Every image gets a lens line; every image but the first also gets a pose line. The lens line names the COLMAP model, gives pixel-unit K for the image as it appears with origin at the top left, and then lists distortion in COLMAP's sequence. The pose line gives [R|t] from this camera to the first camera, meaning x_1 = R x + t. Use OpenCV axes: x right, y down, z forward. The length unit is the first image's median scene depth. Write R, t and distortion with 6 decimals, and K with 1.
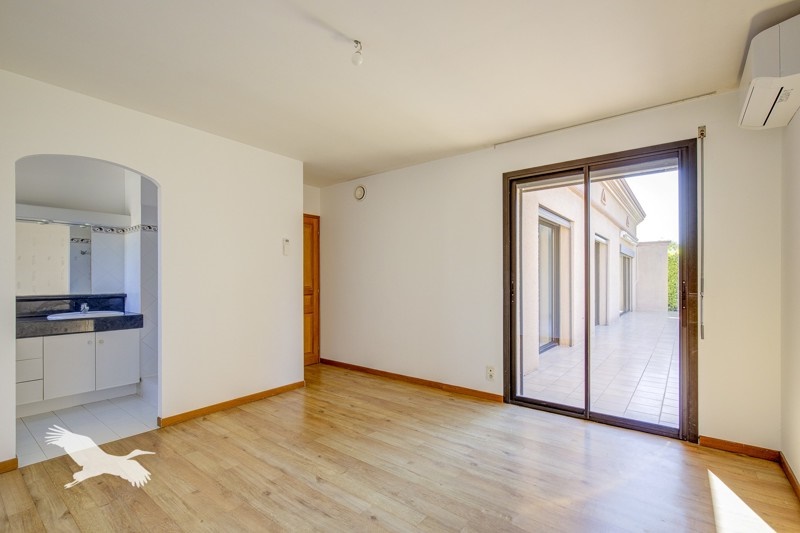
lens RADIAL K [[366.1, 0, 399.5], [0, 366.1, 272.6], [0, 0, 1]] dist [-0.000561, 0.000478]
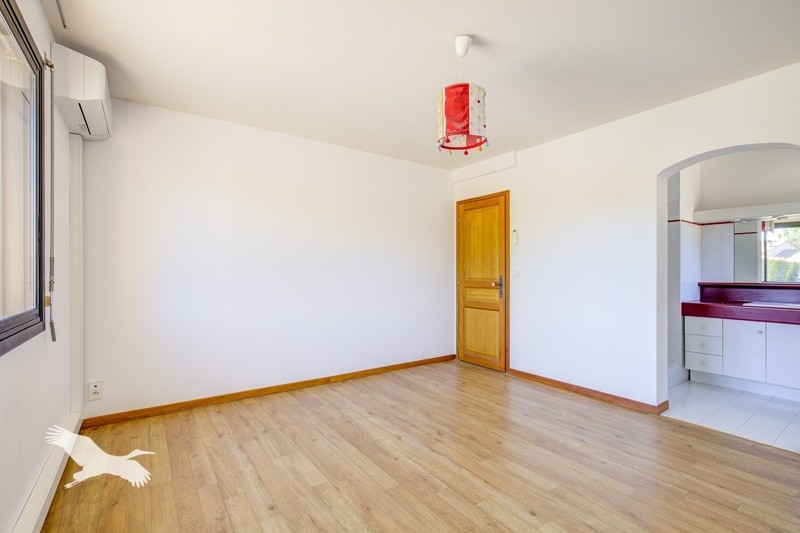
lens RADIAL K [[366.1, 0, 399.4], [0, 366.1, 269.8], [0, 0, 1]] dist [-0.000561, 0.000478]
pose [[-0.959739, -0.000044, 0.280893, -0.540670], [-0.004037, 0.999899, -0.013638, 0.045514], [-0.280864, -0.014222, -0.959642, 2.103639]]
